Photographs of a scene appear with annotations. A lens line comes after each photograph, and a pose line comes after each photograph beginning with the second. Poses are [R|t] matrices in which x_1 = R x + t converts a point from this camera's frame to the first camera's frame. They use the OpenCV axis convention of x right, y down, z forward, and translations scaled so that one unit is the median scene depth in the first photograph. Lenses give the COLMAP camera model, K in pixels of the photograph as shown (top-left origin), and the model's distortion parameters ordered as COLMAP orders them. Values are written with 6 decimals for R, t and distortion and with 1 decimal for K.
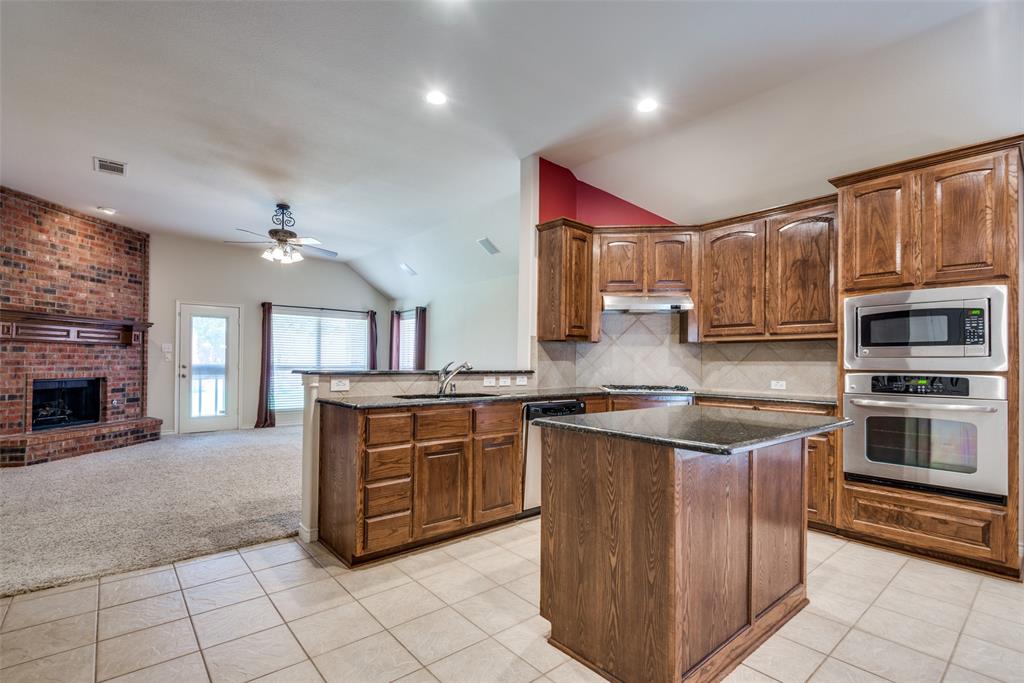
lens RADIAL K [[476.1, 0, 509.6], [0, 476.1, 356.0], [0, 0, 1]] dist [0.001812, -0.001057]
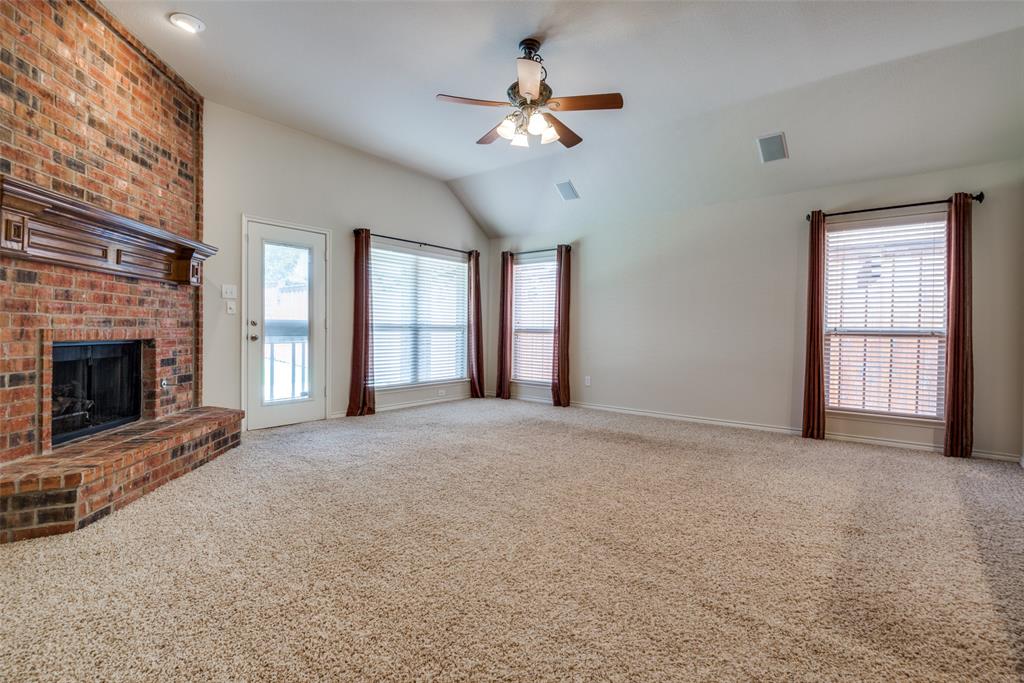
lens RADIAL K [[481.8, 0, 518.4], [0, 481.8, 330.0], [0, 0, 1]] dist [0.000227, -0.001105]
pose [[0.980390, 0.000291, 0.197068, -0.557888], [-0.003341, 0.999880, 0.015146, 0.024792], [-0.197040, -0.015507, 0.980273, 0.376891]]
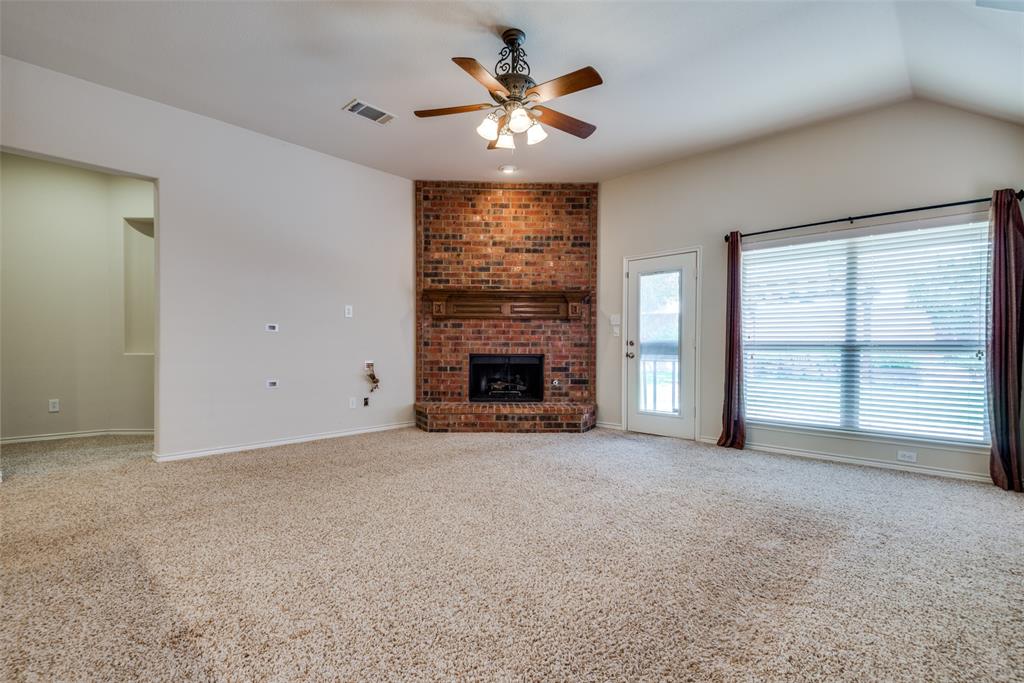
lens RADIAL K [[476.1, 0, 509.6], [0, 476.1, 356.0], [0, 0, 1]] dist [0.001812, -0.001057]
pose [[0.093252, 0.011201, -0.995580, 0.065122], [0.008394, 0.999892, 0.012036, 0.037384], [0.995607, -0.009479, 0.093148, 0.874882]]
